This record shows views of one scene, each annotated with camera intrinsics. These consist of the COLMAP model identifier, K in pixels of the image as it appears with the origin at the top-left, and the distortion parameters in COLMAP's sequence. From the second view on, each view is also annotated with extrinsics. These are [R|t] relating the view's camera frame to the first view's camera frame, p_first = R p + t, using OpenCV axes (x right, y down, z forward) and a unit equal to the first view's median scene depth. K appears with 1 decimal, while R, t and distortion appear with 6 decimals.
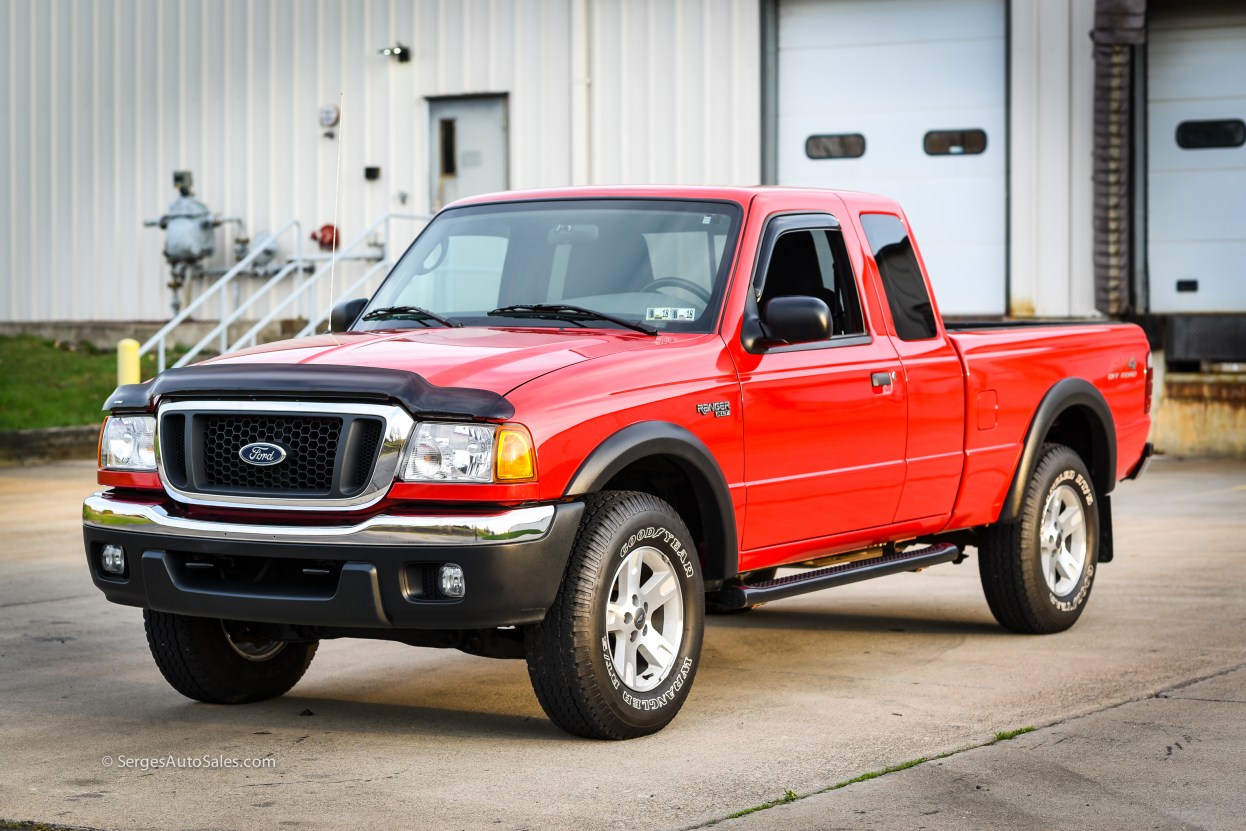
lens RADIAL K [[2983.8, 0, 623.0], [0, 2983.8, 415.5], [0, 0, 1]] dist [-0.057462, -0.894437]
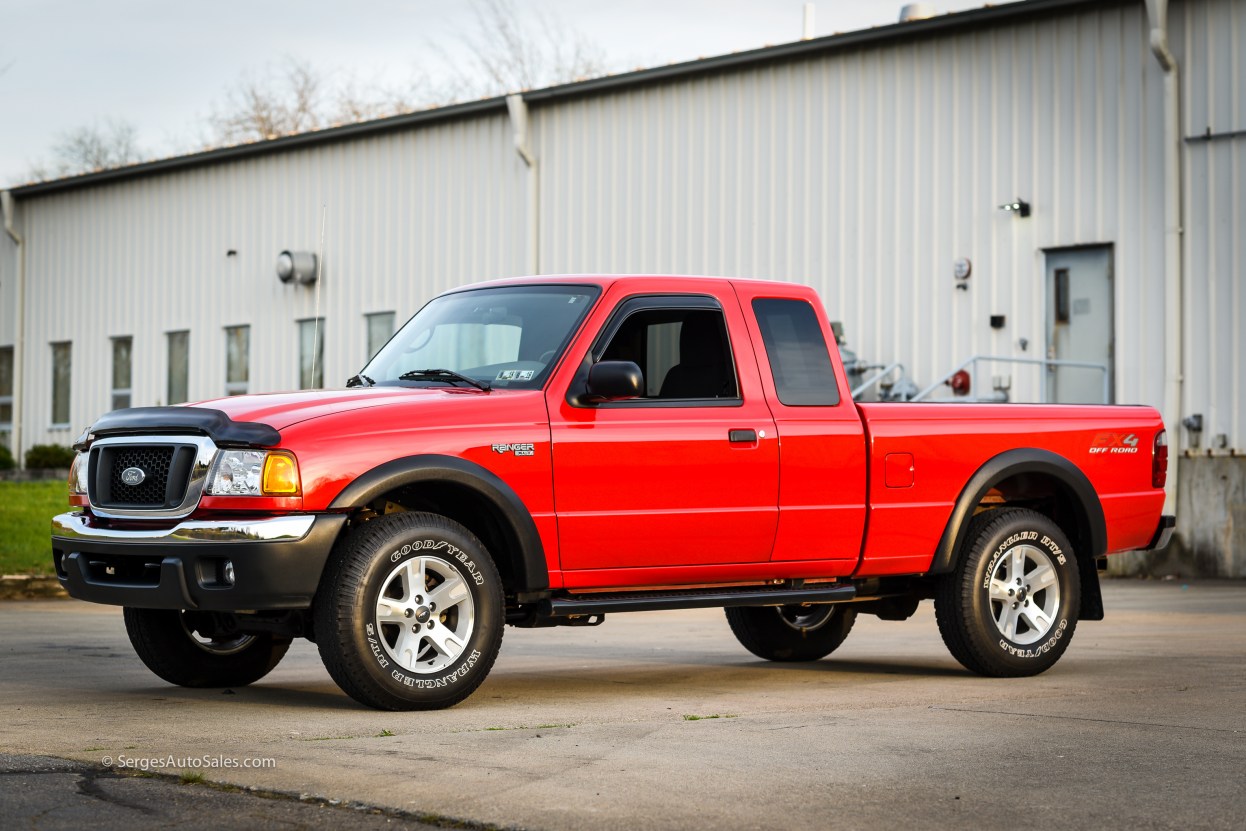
lens RADIAL K [[2983.8, 0, 623.0], [0, 2983.8, 415.5], [0, 0, 1]] dist [-0.057462, -0.894437]
pose [[0.939704, -0.001714, -0.341984, 0.446716], [-0.019553, 0.998082, -0.058729, 0.050093], [0.341429, 0.061875, 0.937869, -0.119083]]
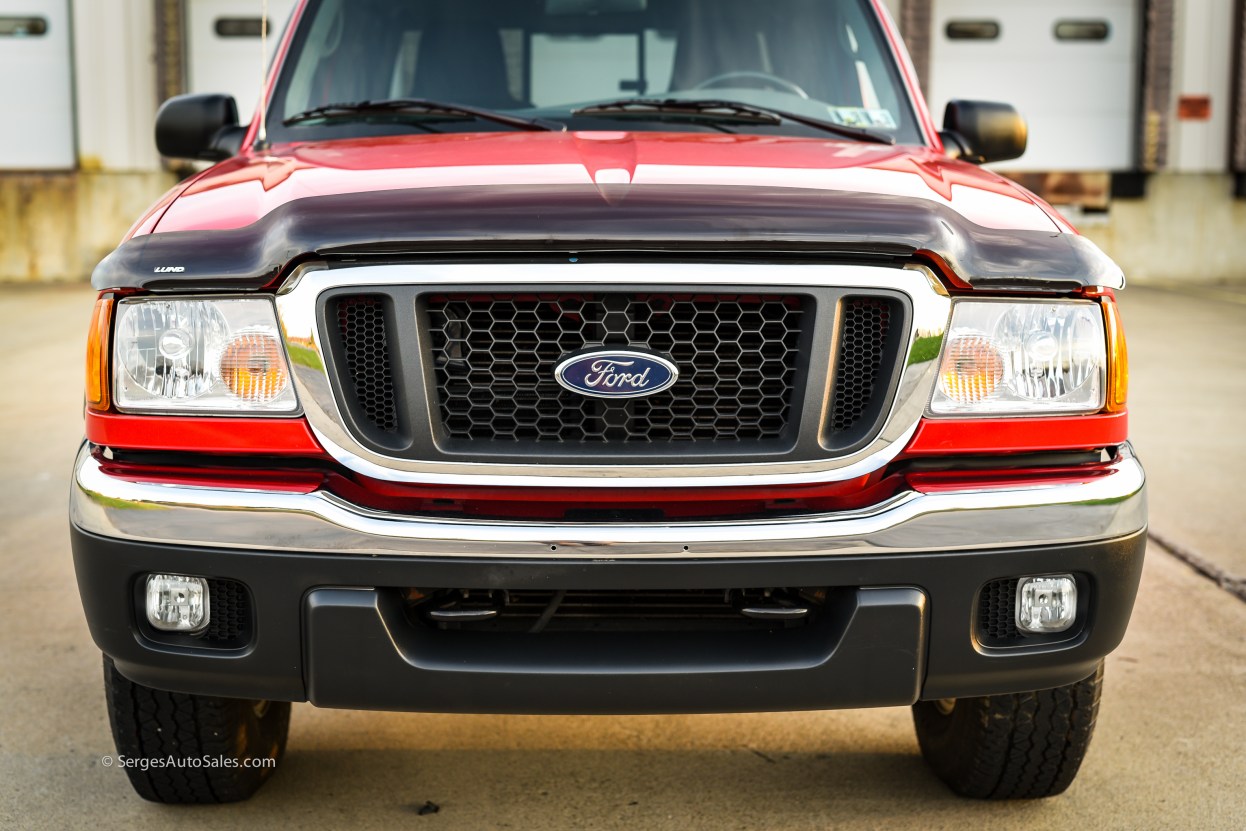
lens RADIAL K [[1747.0, 0, 623.0], [0, 1747.0, 415.5], [0, 0, 1]] dist [0.003428, -0.053379]
pose [[0.829534, -0.069159, 0.554157, -0.237418], [0.014199, 0.994593, 0.102871, -0.008075], [-0.558275, -0.077467, 0.826031, 0.659458]]
